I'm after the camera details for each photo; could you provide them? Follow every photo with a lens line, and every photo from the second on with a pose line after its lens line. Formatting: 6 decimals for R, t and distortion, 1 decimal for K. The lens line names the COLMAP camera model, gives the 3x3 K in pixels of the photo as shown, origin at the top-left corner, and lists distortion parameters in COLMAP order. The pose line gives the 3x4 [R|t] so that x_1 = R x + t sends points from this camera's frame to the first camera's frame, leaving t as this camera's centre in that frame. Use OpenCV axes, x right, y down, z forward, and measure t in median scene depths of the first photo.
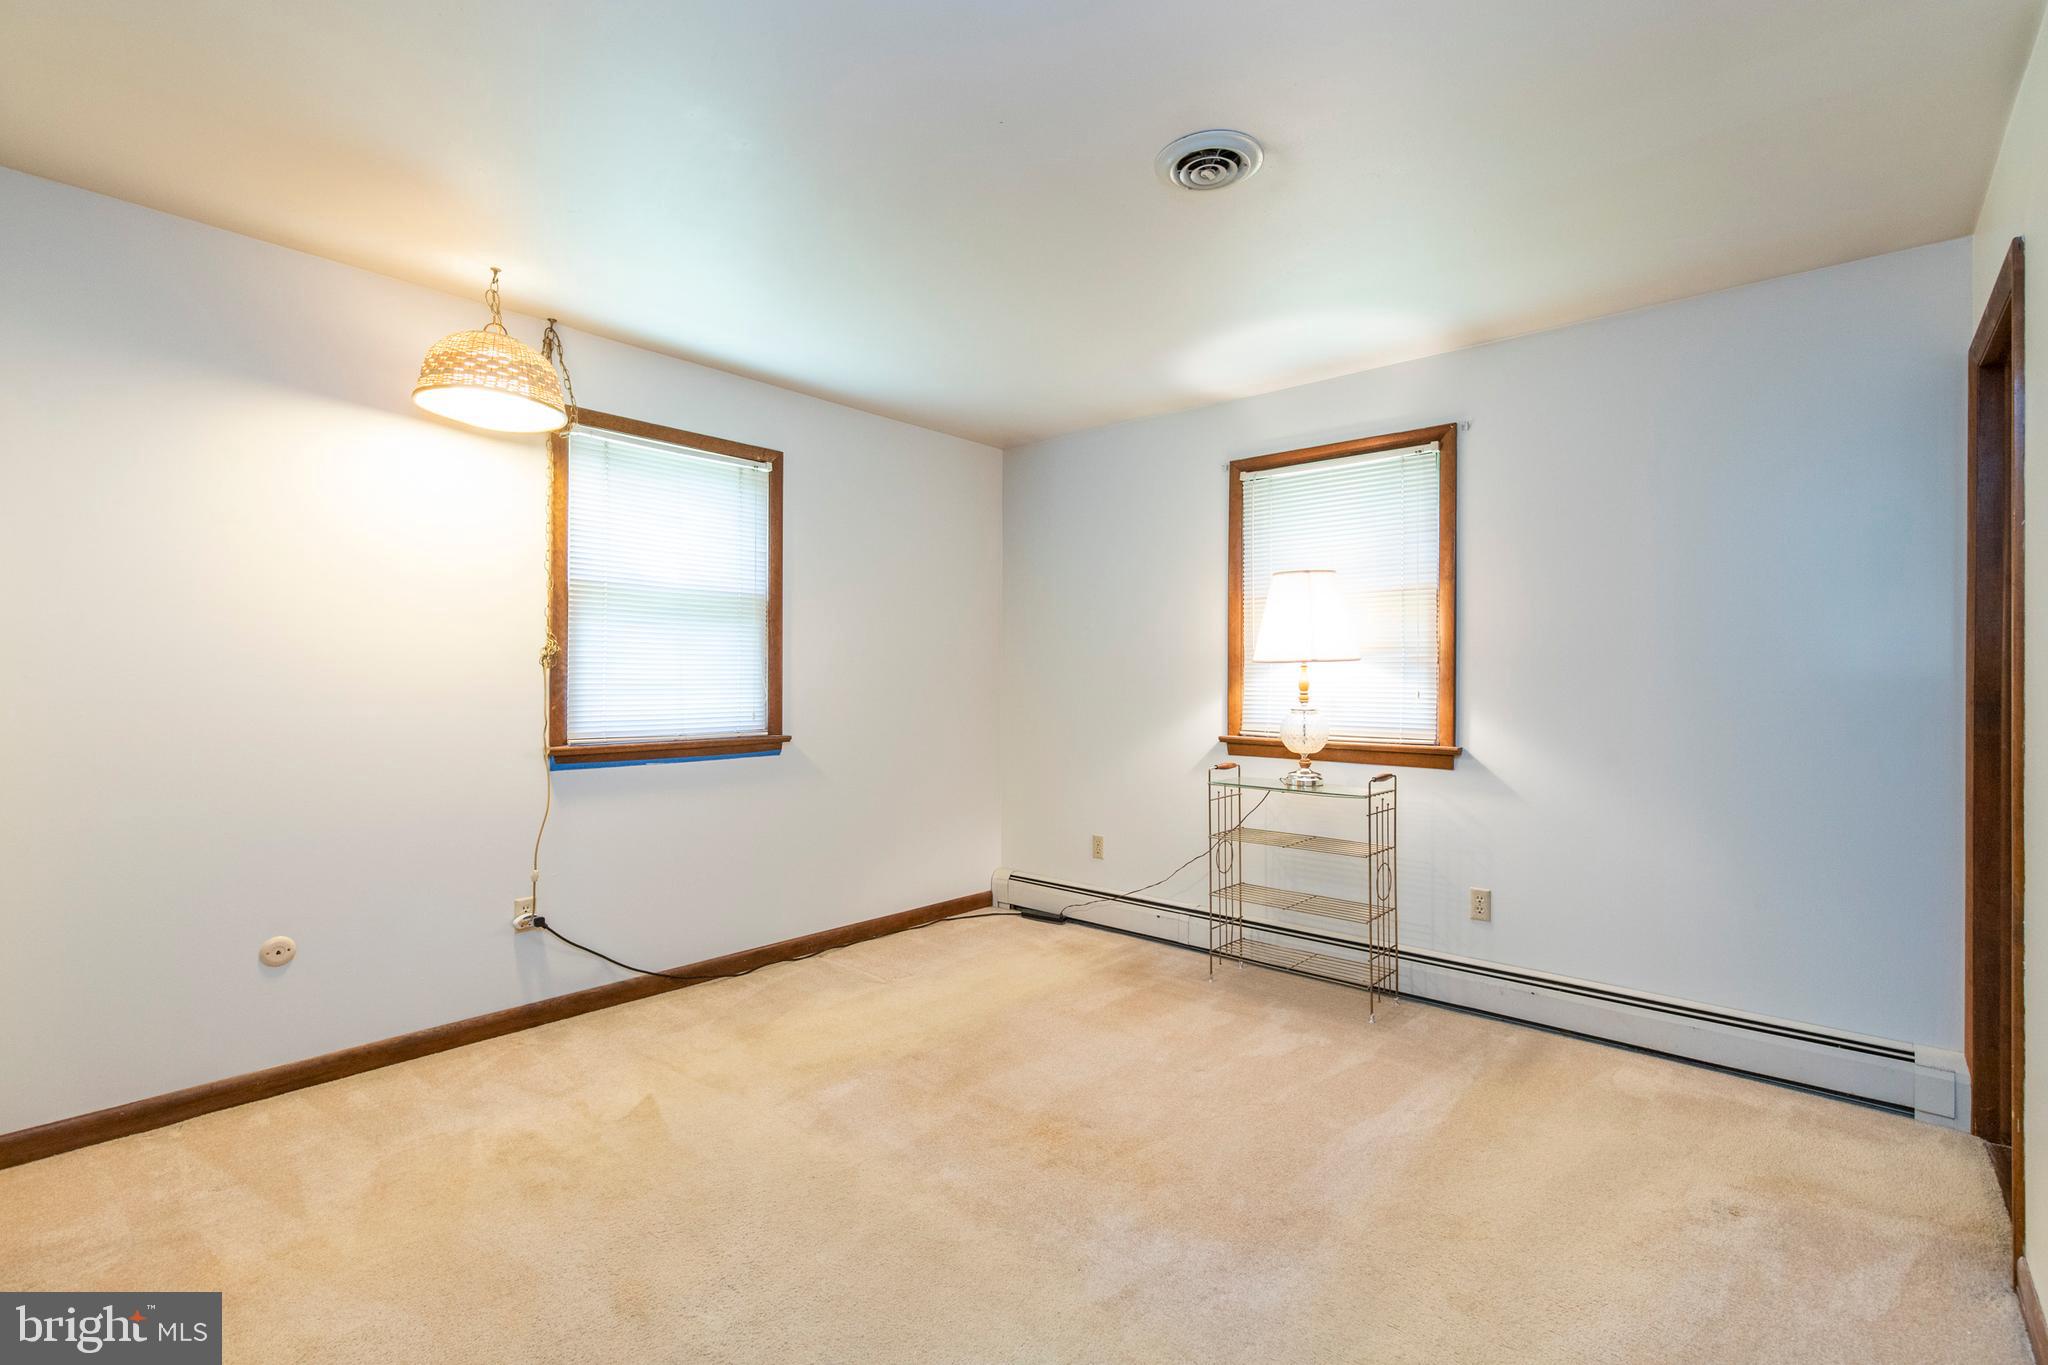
lens RADIAL K [[940.5, 0, 1027.6], [0, 940.5, 685.3], [0, 0, 1]] dist [0.011088, -0.001608]
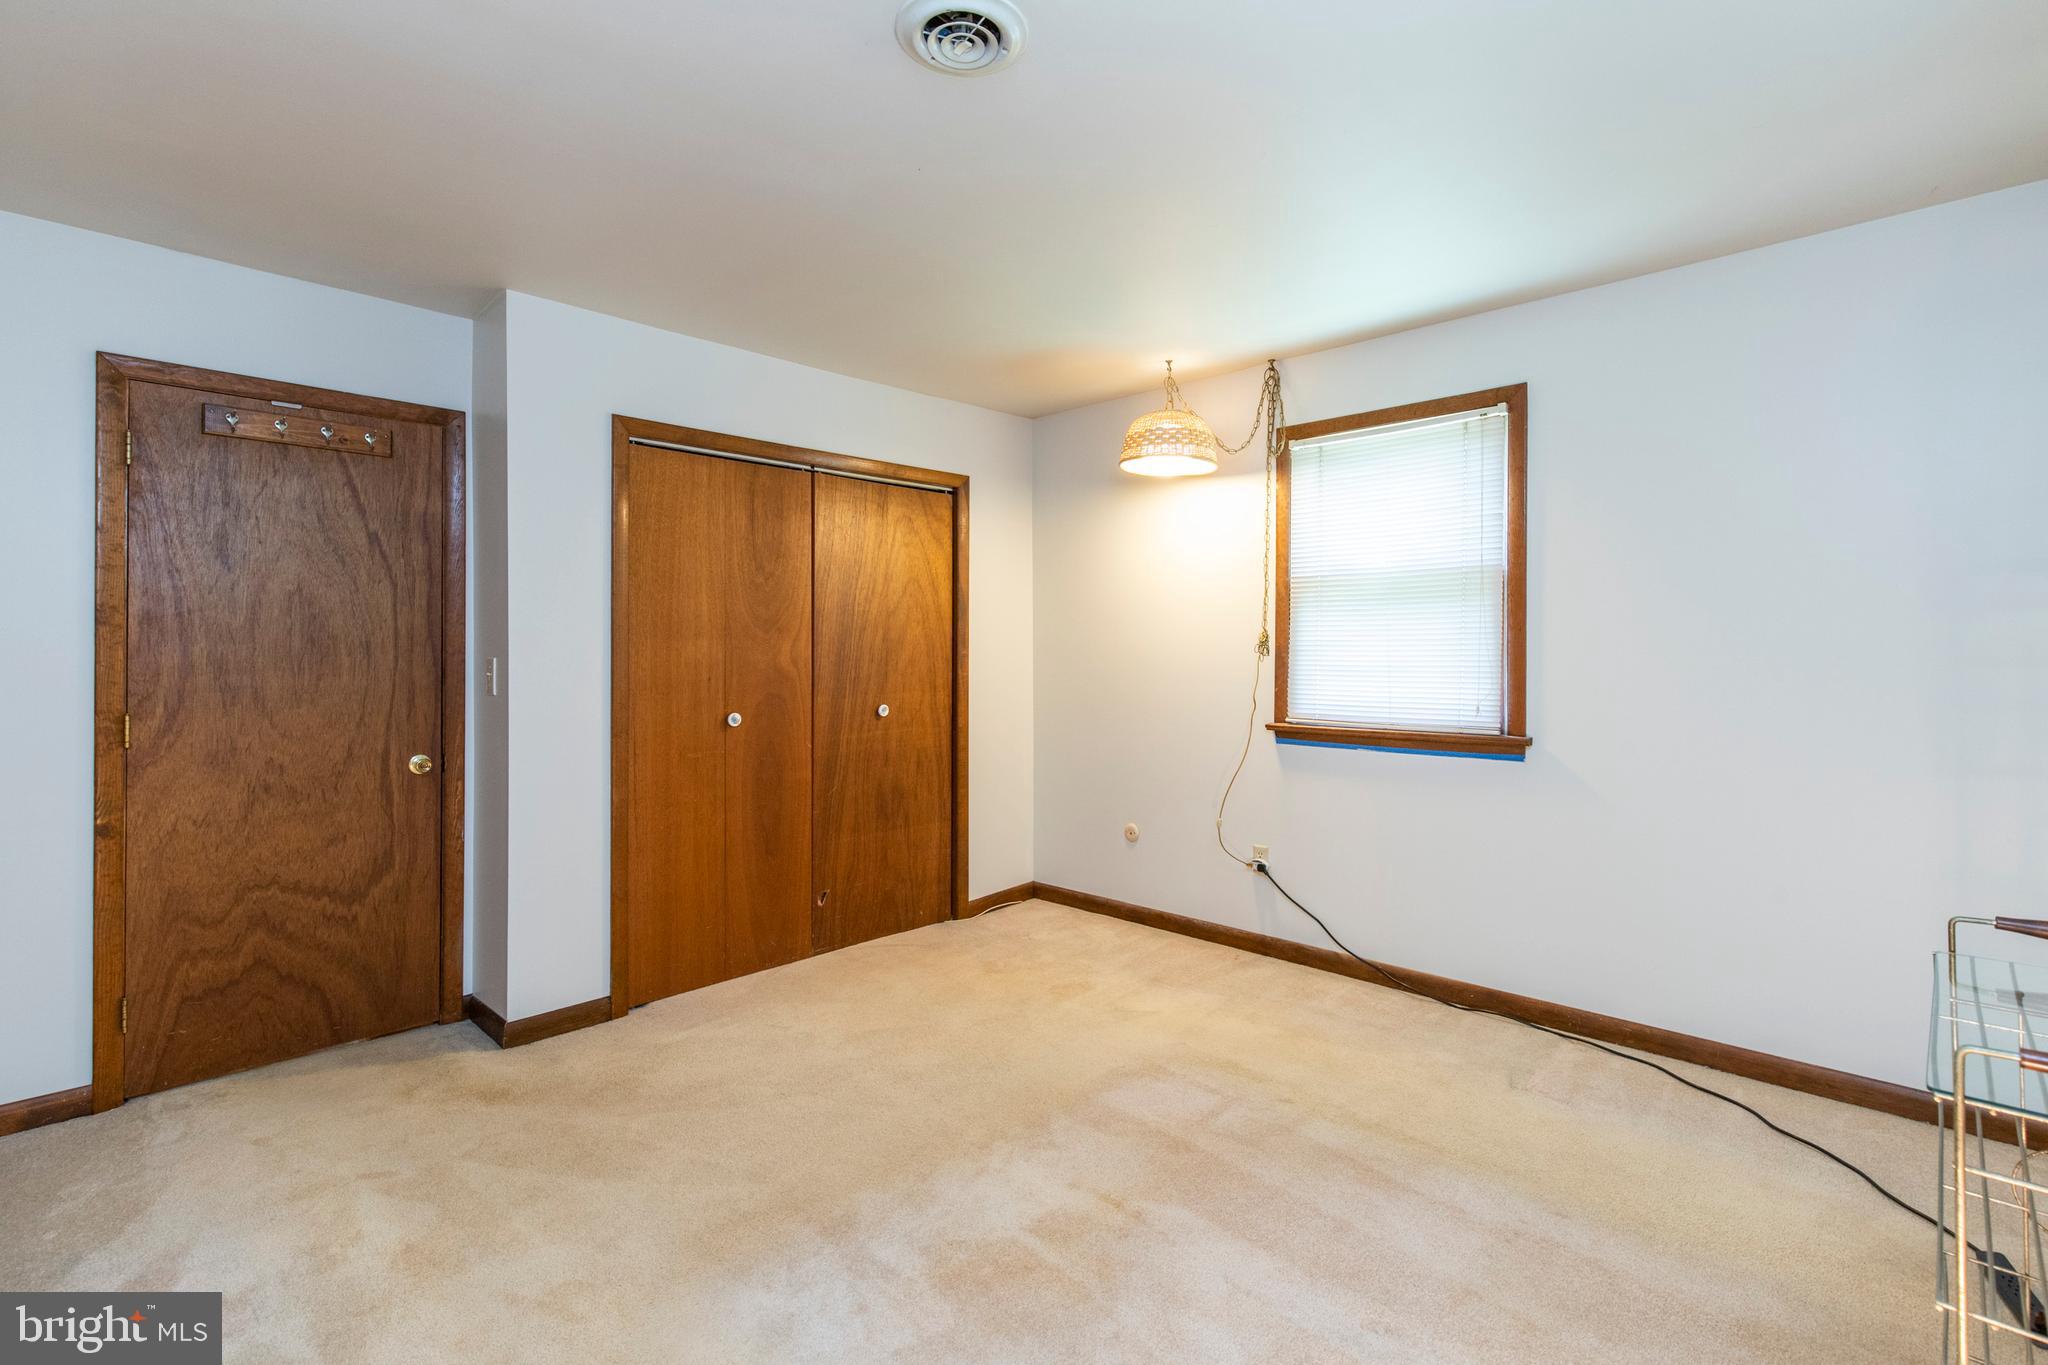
lens RADIAL K [[940.5, 0, 1028.2], [0, 940.5, 662.4], [0, 0, 1]] dist [0.011088, -0.001608]
pose [[-0.047555, -0.000005, -0.998869, 0.623907], [-0.014137, 0.999900, 0.000668, -0.005579], [0.998769, 0.014153, -0.047550, 0.687686]]
